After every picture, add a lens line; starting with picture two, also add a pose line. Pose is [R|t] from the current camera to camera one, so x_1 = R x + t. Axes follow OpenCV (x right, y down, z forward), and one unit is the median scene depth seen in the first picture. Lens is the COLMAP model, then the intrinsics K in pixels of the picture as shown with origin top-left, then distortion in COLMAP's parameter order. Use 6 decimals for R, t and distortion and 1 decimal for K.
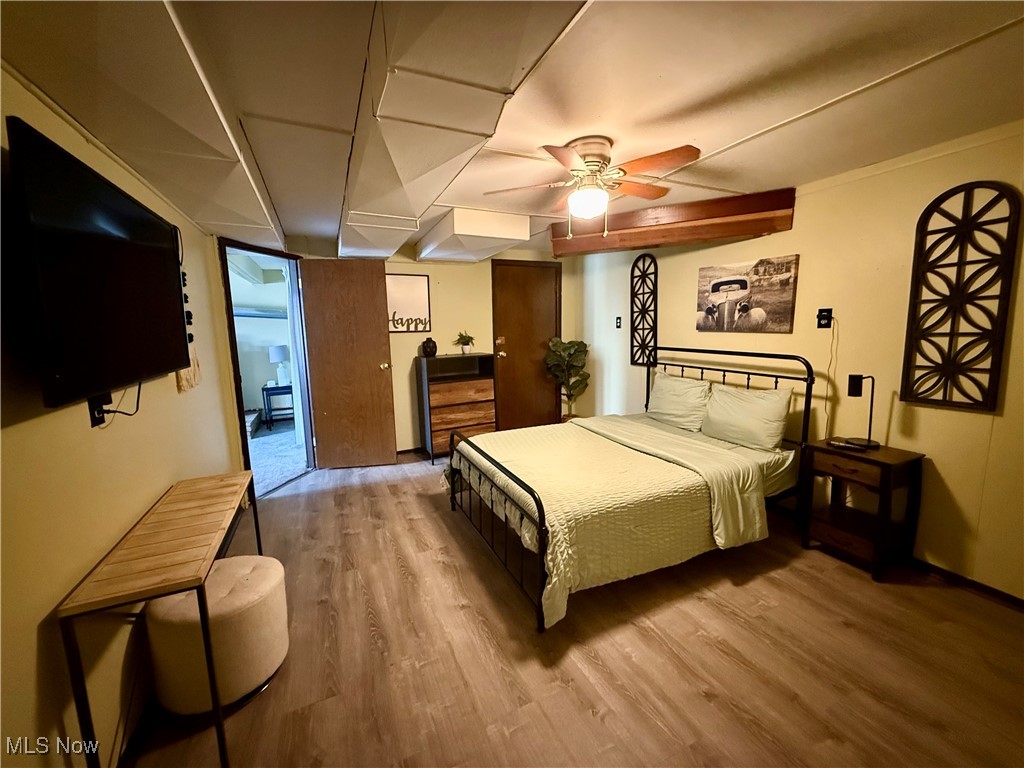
lens RADIAL K [[408.1, 0, 509.4], [0, 408.1, 383.5], [0, 0, 1]] dist [0.001086, 0.000110]
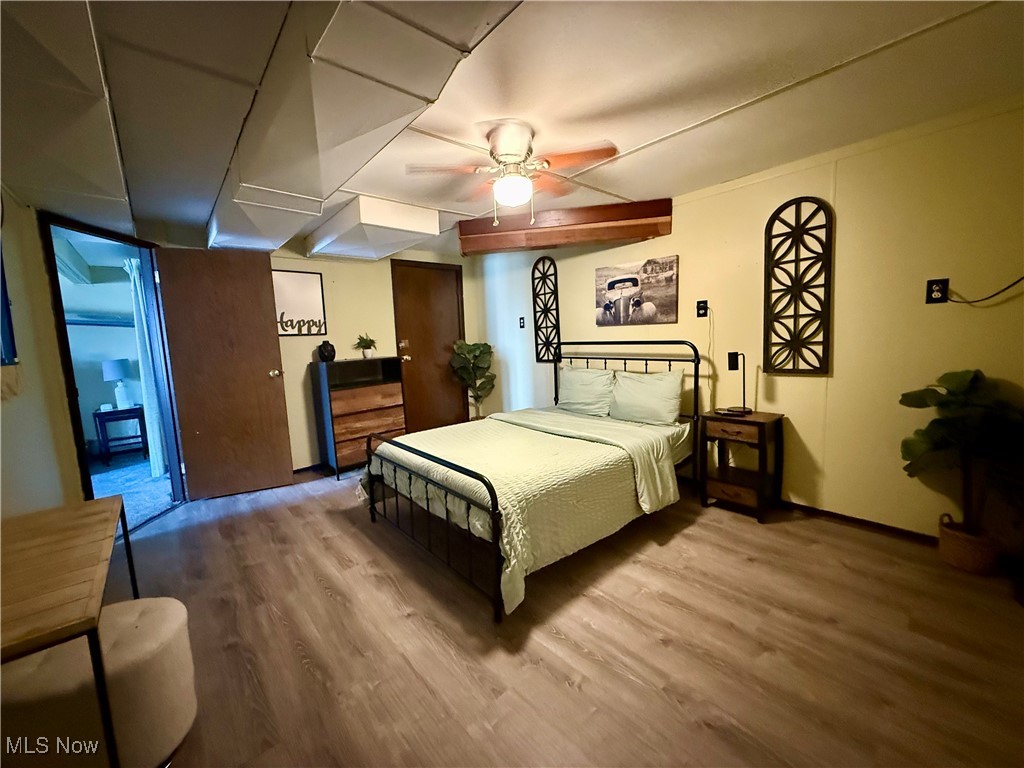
lens RADIAL K [[408.1, 0, 509.4], [0, 408.1, 383.5], [0, 0, 1]] dist [0.001086, 0.000110]
pose [[0.960132, -0.051488, 0.274763, -0.094125], [0.061339, 0.997741, -0.027378, 0.052314], [-0.272733, 0.043140, 0.961122, 0.029253]]
